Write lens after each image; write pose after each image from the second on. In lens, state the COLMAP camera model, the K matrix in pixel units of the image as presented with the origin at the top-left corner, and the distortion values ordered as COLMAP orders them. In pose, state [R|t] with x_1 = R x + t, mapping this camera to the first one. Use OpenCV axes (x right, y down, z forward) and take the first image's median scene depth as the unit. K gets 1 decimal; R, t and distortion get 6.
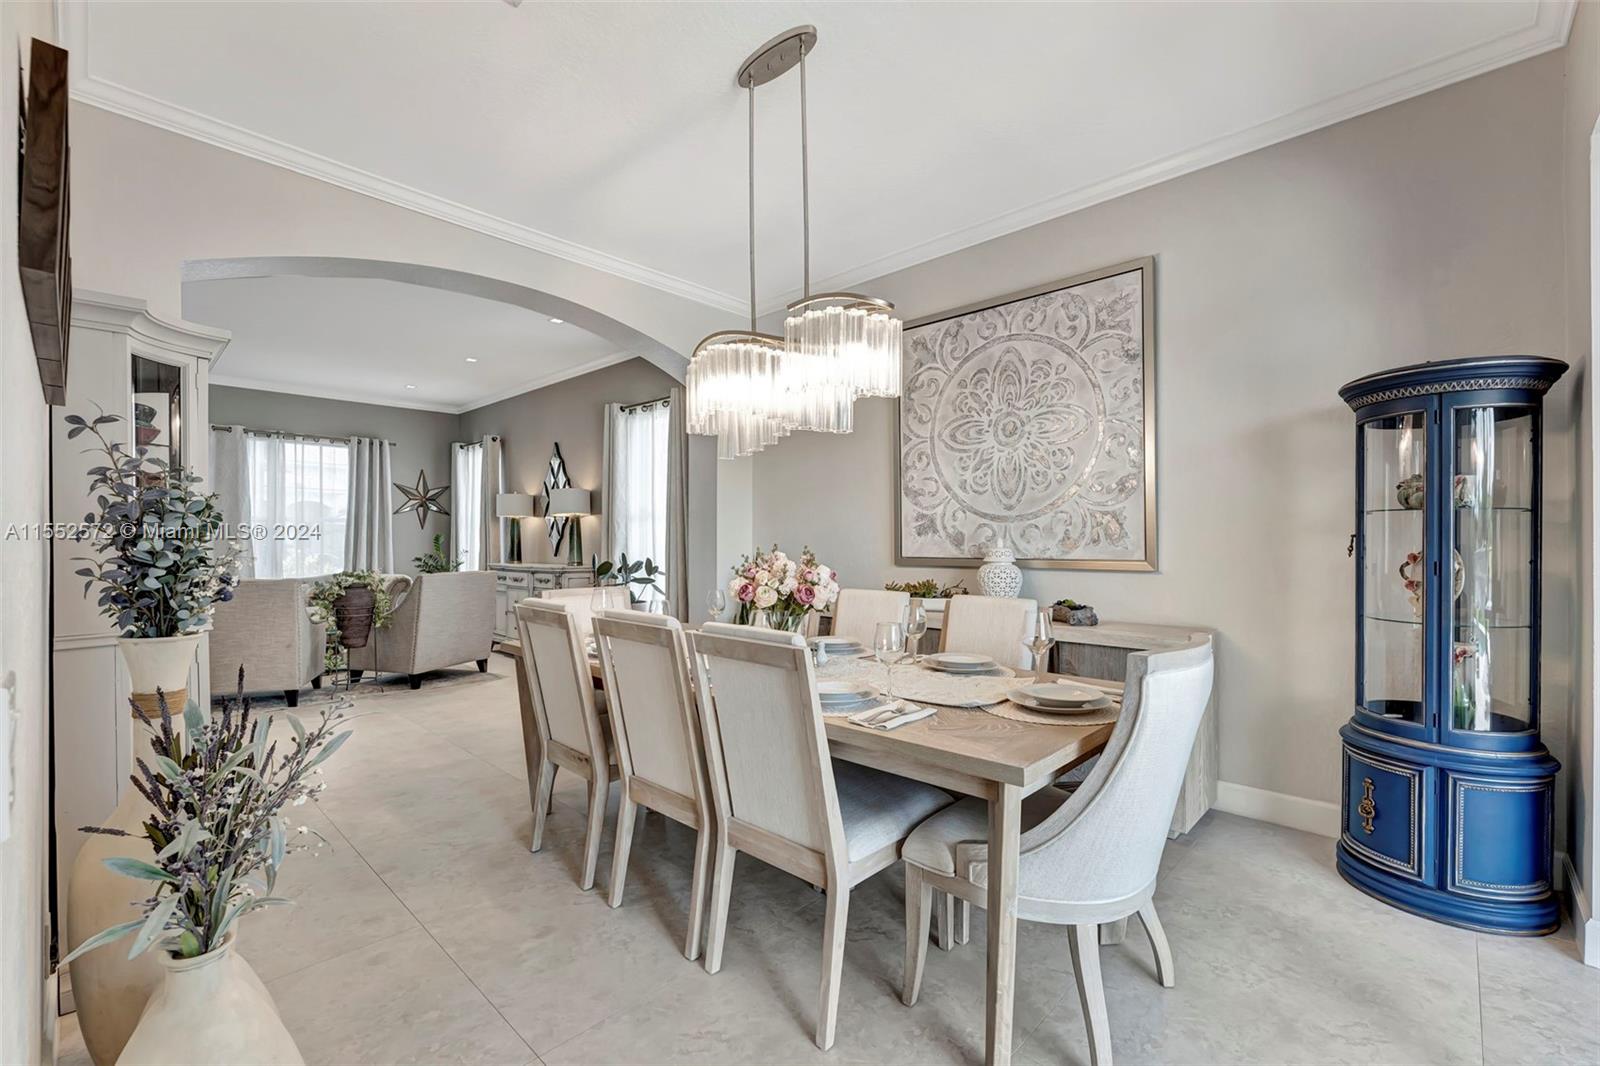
lens RADIAL K [[676.3, 0, 800.0], [0, 676.3, 533.0], [0, 0, 1]] dist [0.001051, 0.000577]
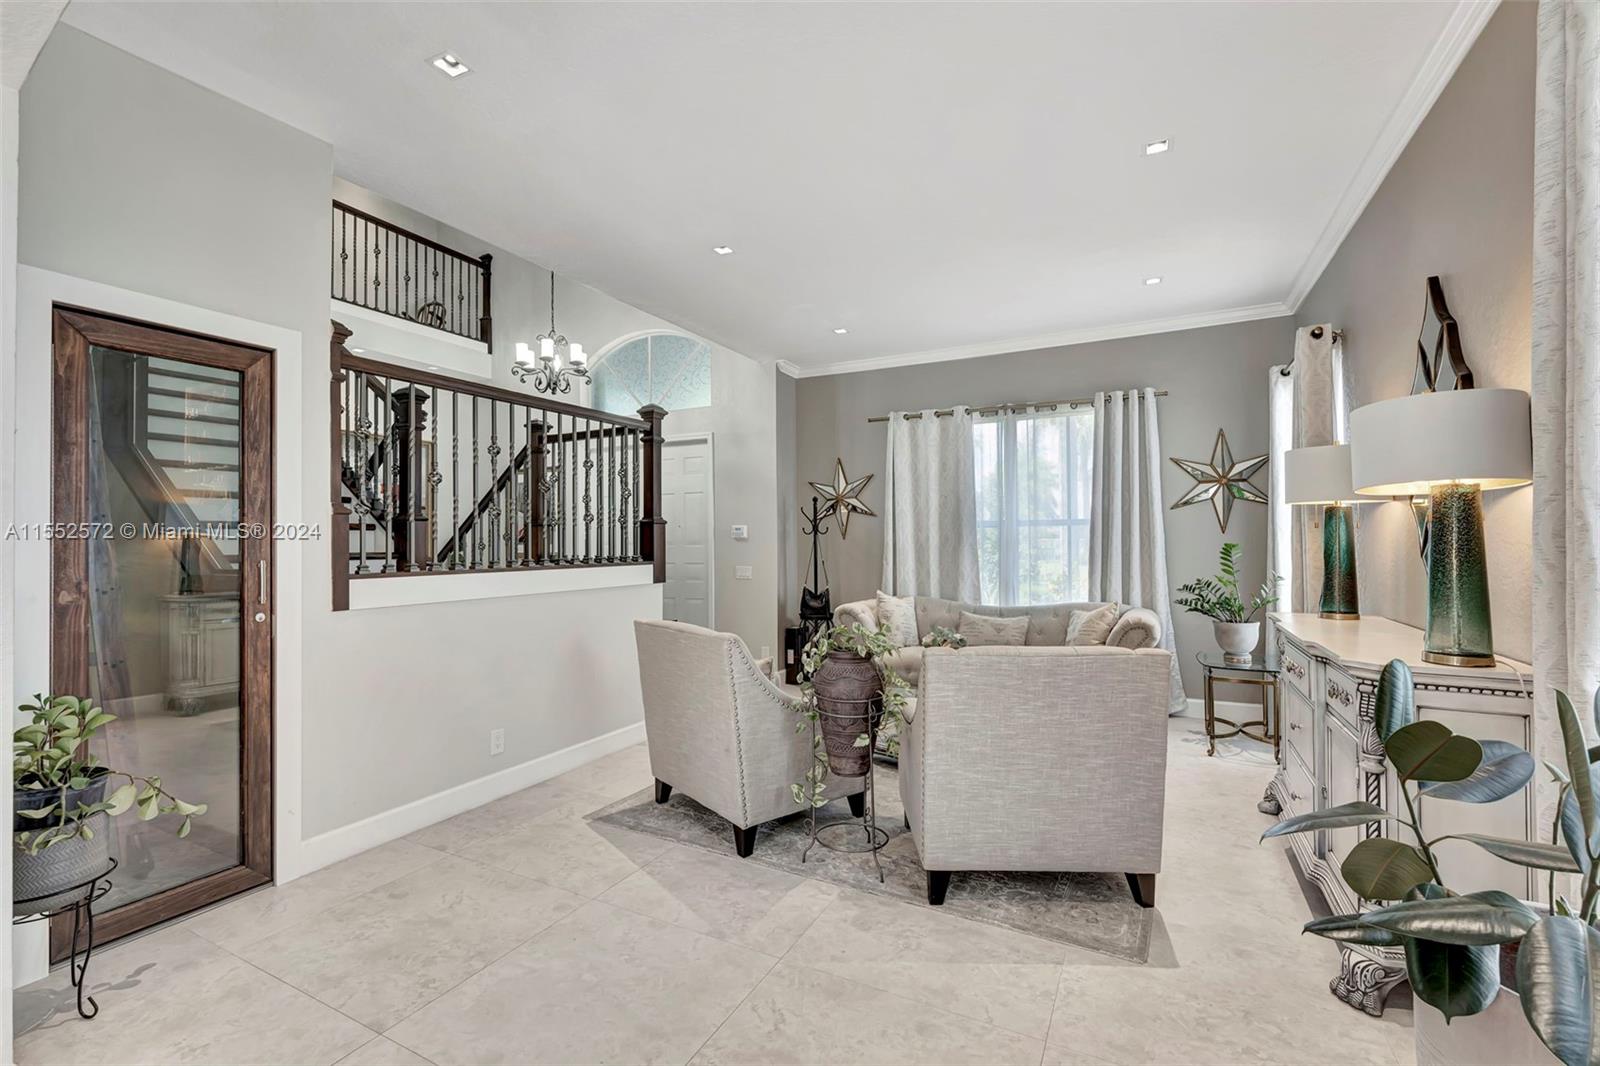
lens RADIAL K [[676.3, 0, 800.0], [0, 676.3, 533.0], [0, 0, 1]] dist [0.001051, 0.000577]
pose [[0.266918, -0.011256, -0.963654, -0.117539], [0.013113, 0.999882, -0.008047, -0.006843], [0.963630, -0.010488, 0.267034, 0.584008]]
